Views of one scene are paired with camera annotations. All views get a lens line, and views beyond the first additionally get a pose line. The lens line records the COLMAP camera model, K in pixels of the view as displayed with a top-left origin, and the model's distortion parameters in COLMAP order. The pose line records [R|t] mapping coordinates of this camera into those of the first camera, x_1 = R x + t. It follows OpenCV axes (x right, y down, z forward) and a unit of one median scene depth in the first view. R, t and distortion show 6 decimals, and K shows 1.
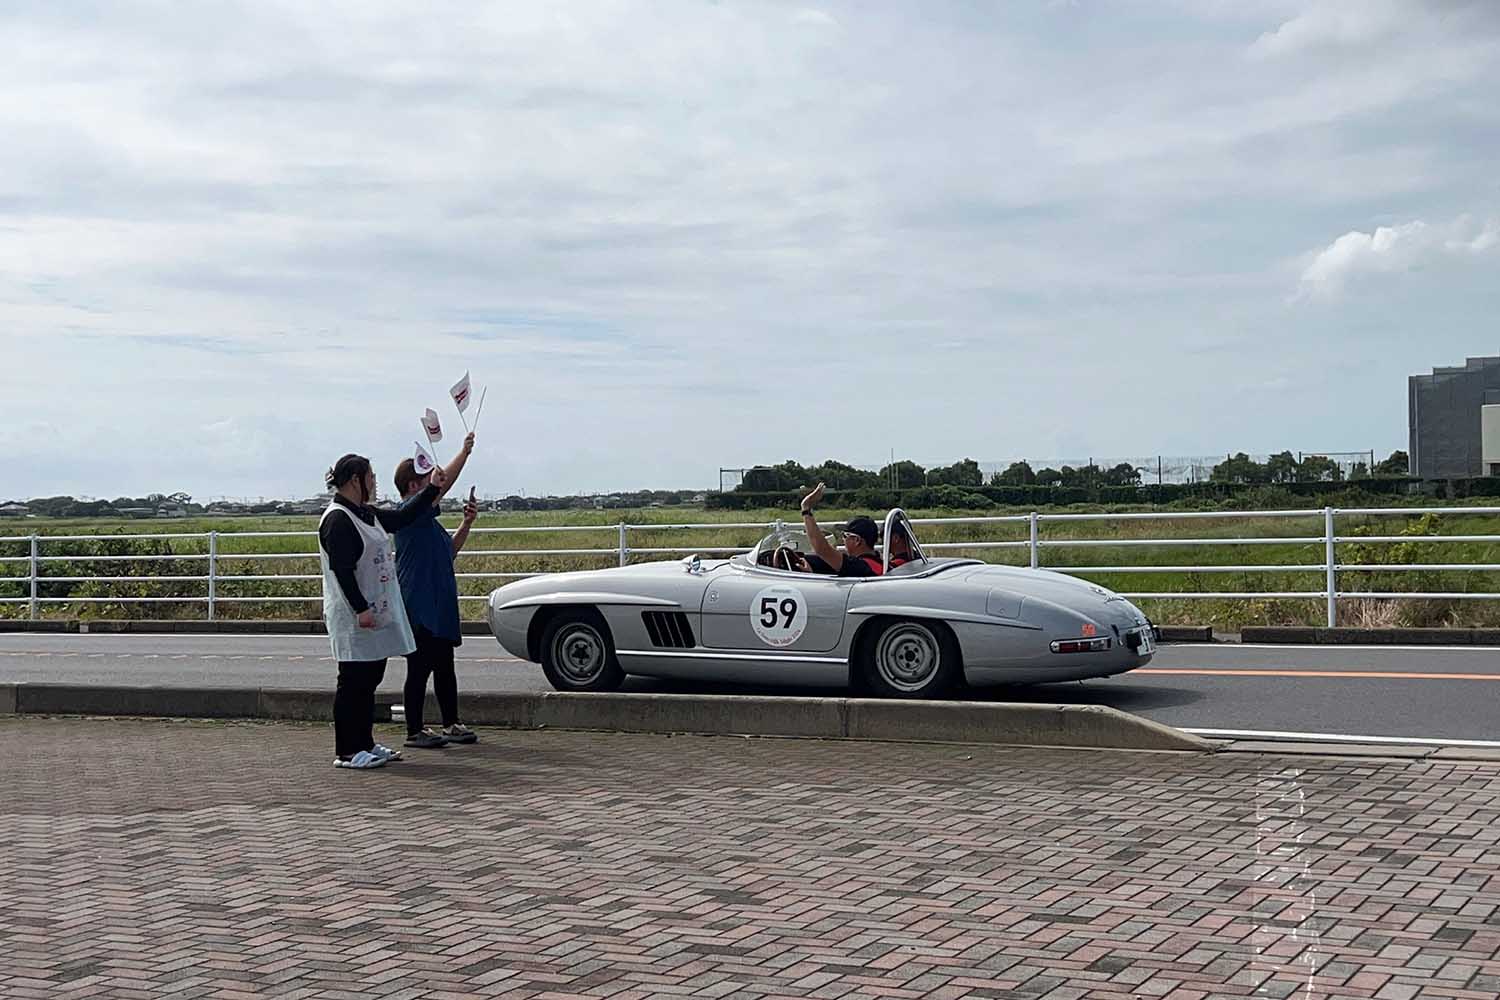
lens RADIAL K [[2288.4, 0, 750.0], [0, 2288.4, 500.0], [0, 0, 1]] dist [0.186995, -0.066696]
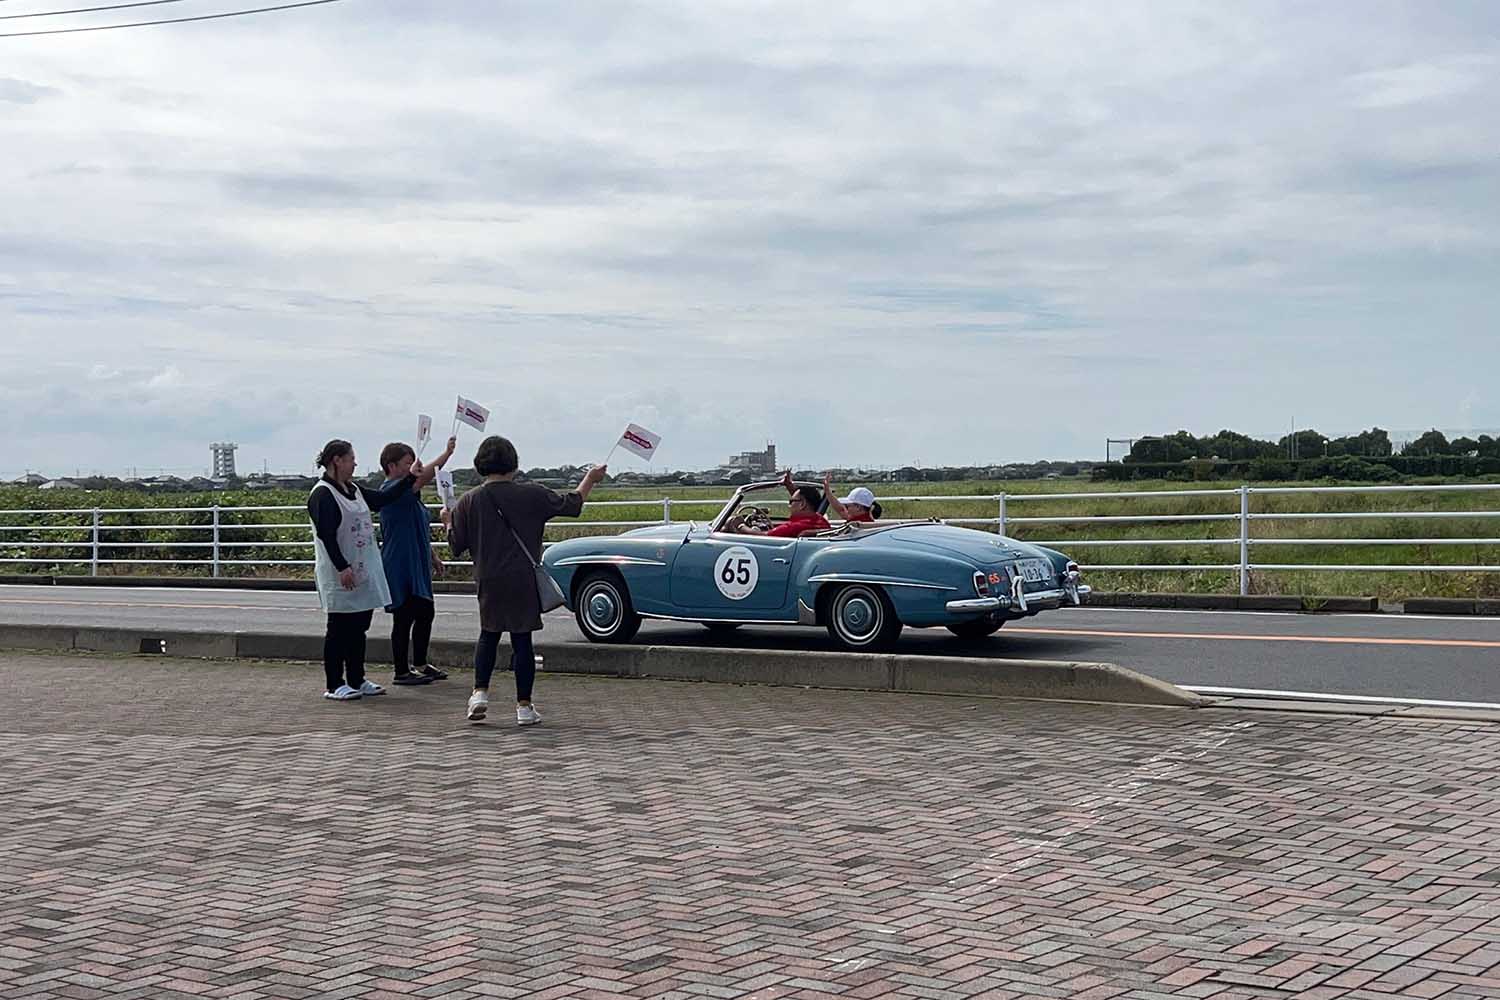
lens RADIAL K [[2245.8, 0, 750.0], [0, 2245.8, 500.0], [0, 0, 1]] dist [0.273787, -0.032277]
pose [[0.985724, 0.002924, -0.168344, 0.204493], [-0.000739, 0.999915, 0.013042, -0.003817], [0.168367, -0.012731, 0.985642, -0.118306]]
